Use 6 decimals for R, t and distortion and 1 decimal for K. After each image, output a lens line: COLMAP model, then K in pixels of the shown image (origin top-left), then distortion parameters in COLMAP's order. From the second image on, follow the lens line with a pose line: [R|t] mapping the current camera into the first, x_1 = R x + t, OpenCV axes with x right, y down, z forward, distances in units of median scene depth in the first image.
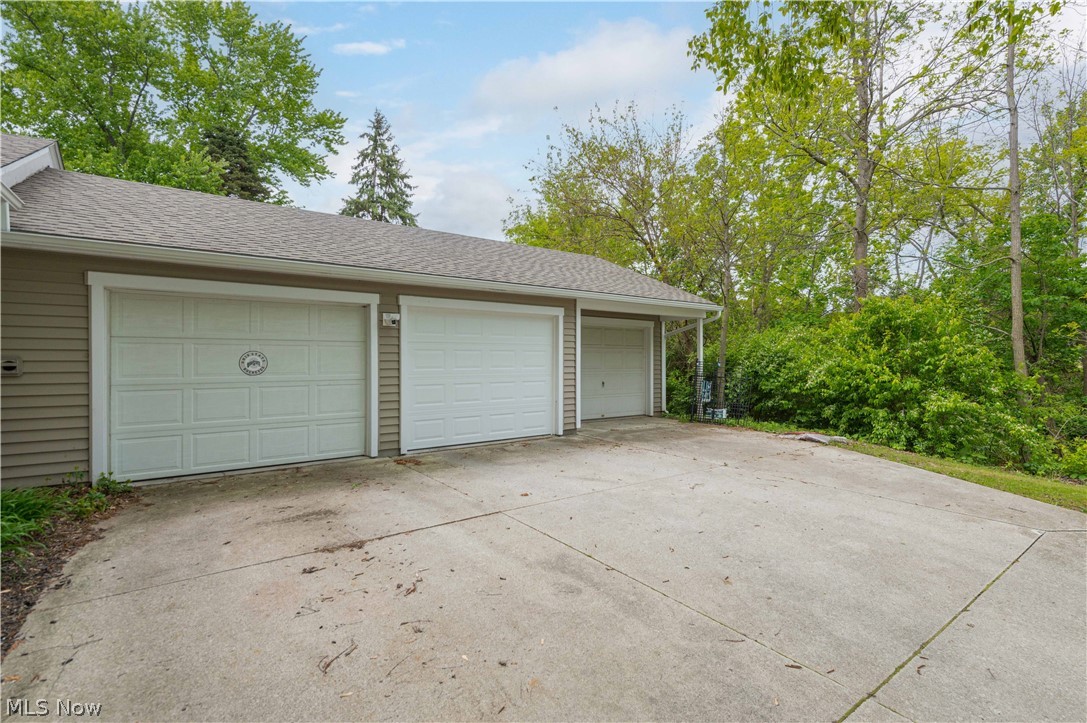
lens RADIAL K [[489.1, 0, 543.5], [0, 489.1, 361.5], [0, 0, 1]] dist [0.001116, 0.000079]
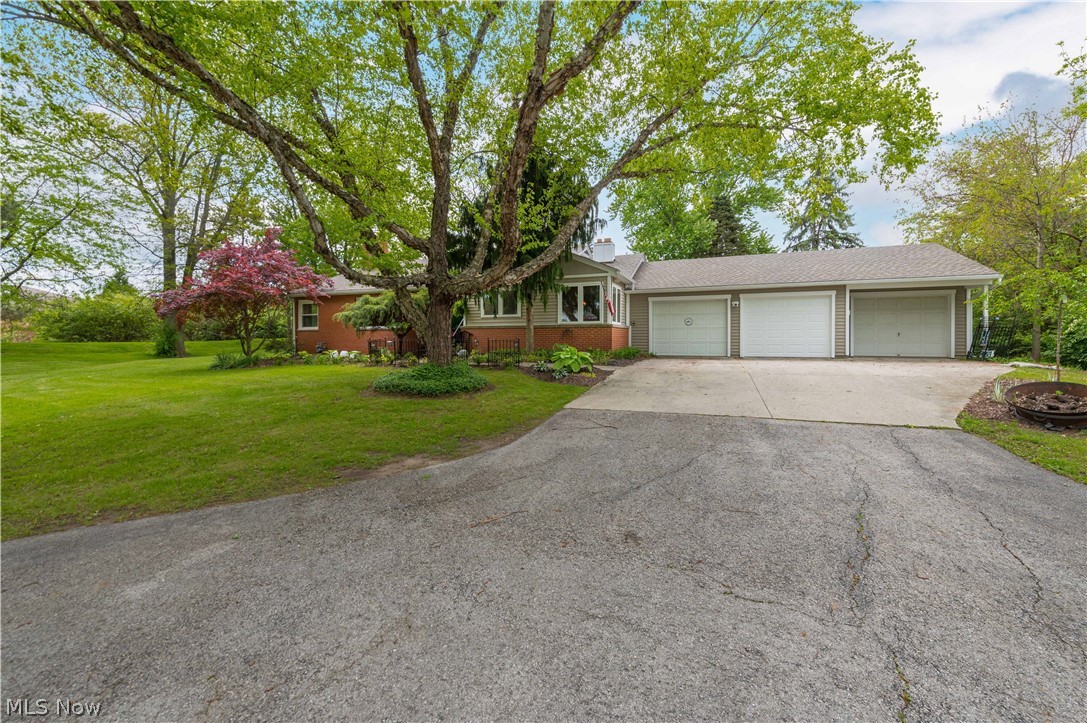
lens RADIAL K [[443.2, 0, 539.2], [0, 443.2, 353.7], [0, 0, 1]] dist [0.002022, 0.000093]
pose [[0.511618, 0.029424, -0.858709, 0.791556], [-0.003286, 0.999473, 0.032290, 0.070465], [0.859207, -0.013699, 0.511445, -0.735970]]
